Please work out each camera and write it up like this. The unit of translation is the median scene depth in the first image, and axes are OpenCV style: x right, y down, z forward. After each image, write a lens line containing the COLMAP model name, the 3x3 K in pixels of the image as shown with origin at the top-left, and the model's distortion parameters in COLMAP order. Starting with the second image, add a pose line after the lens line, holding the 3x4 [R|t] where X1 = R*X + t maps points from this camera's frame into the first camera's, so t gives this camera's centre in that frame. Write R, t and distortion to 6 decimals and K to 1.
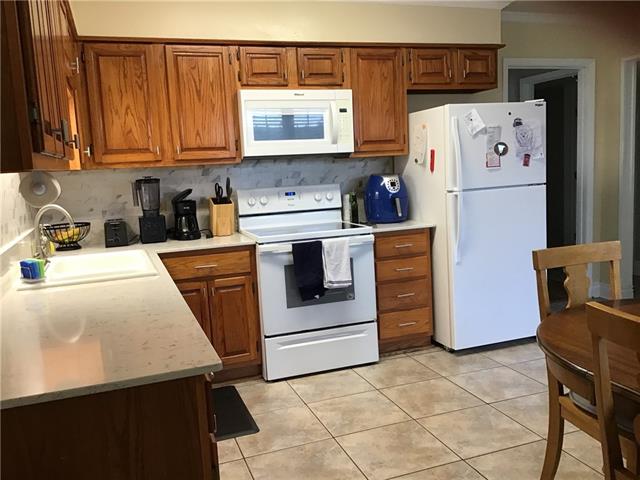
lens RADIAL K [[577.6, 0, 320.0], [0, 577.6, 240.0], [0, 0, 1]] dist [0.090305, -0.171922]
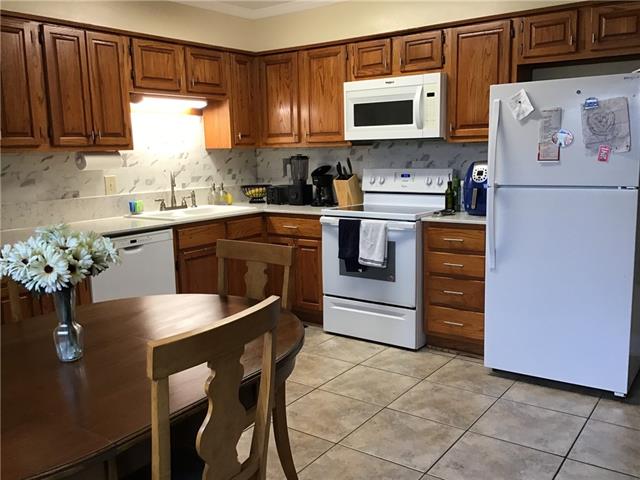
lens RADIAL K [[577.6, 0, 320.0], [0, 577.6, 240.0], [0, 0, 1]] dist [0.090305, -0.171922]
pose [[0.566563, 0.163880, -0.807558, 0.792612], [-0.116015, 0.986126, 0.118724, -0.077365], [0.815810, 0.026424, 0.577715, 0.287804]]
